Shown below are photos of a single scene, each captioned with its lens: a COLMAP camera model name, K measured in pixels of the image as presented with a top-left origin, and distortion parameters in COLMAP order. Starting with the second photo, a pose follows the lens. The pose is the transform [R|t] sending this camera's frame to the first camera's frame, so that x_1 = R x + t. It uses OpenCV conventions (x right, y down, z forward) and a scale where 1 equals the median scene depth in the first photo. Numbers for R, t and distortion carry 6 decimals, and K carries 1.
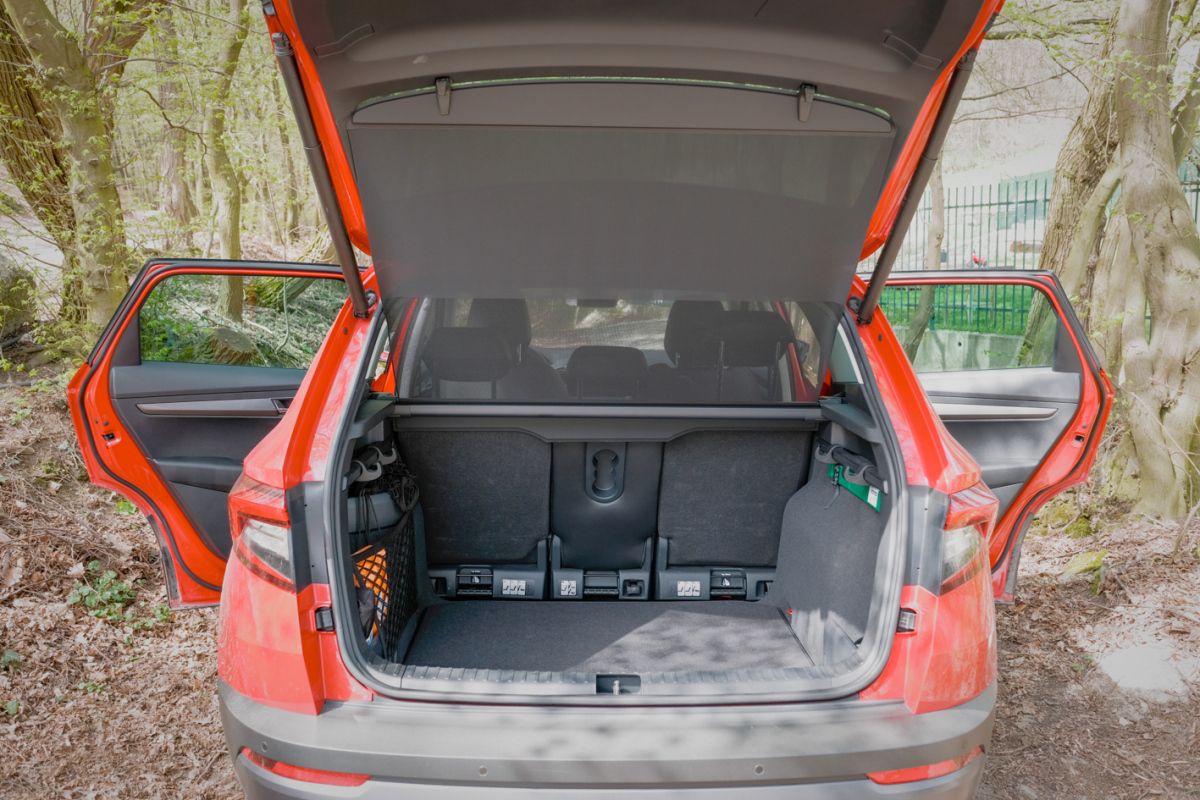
lens RADIAL K [[928.3, 0, 599.2], [0, 928.3, 401.6], [0, 0, 1]] dist [-0.006793, 0.000010]
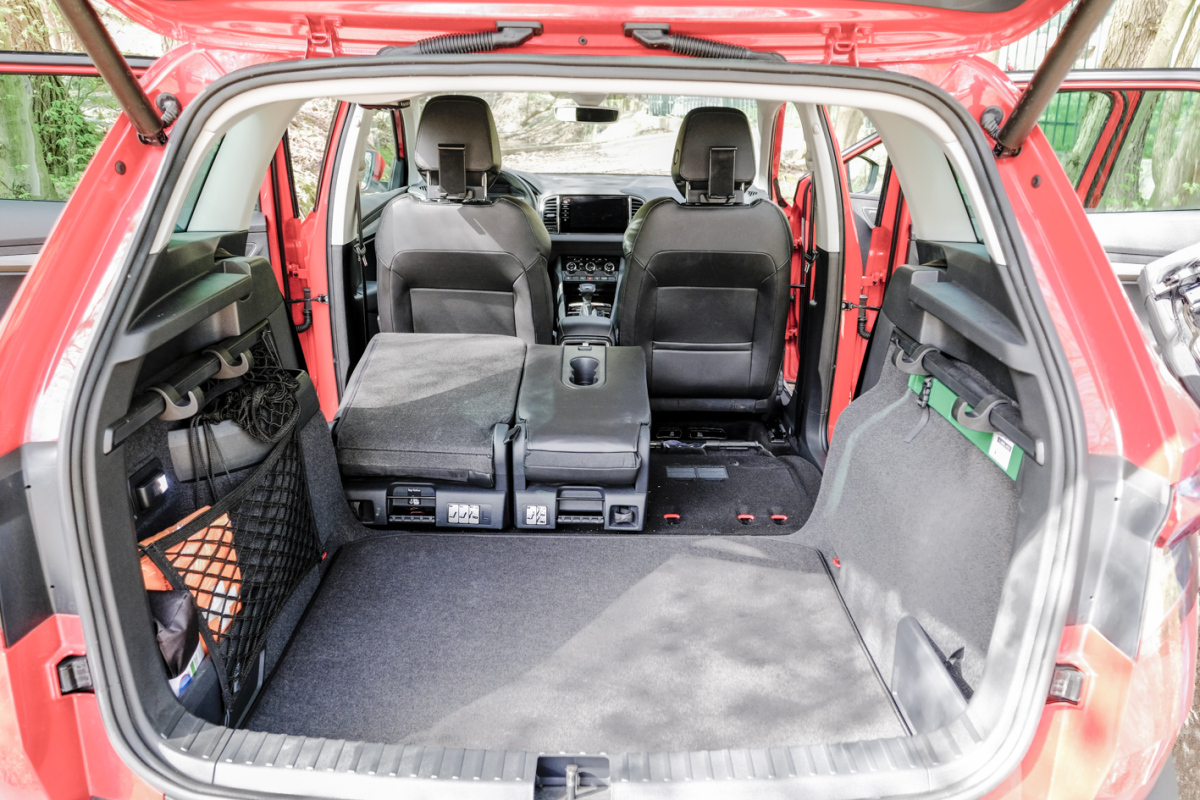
lens RADIAL K [[893.9, 0, 602.3], [0, 893.9, 397.9], [0, 0, 1]] dist [0.010485, -0.002518]
pose [[0.999833, 0.006482, -0.017105, 0.039511], [-0.002947, 0.979979, 0.199079, -0.044103], [0.018053, -0.198995, 0.979834, 0.391959]]
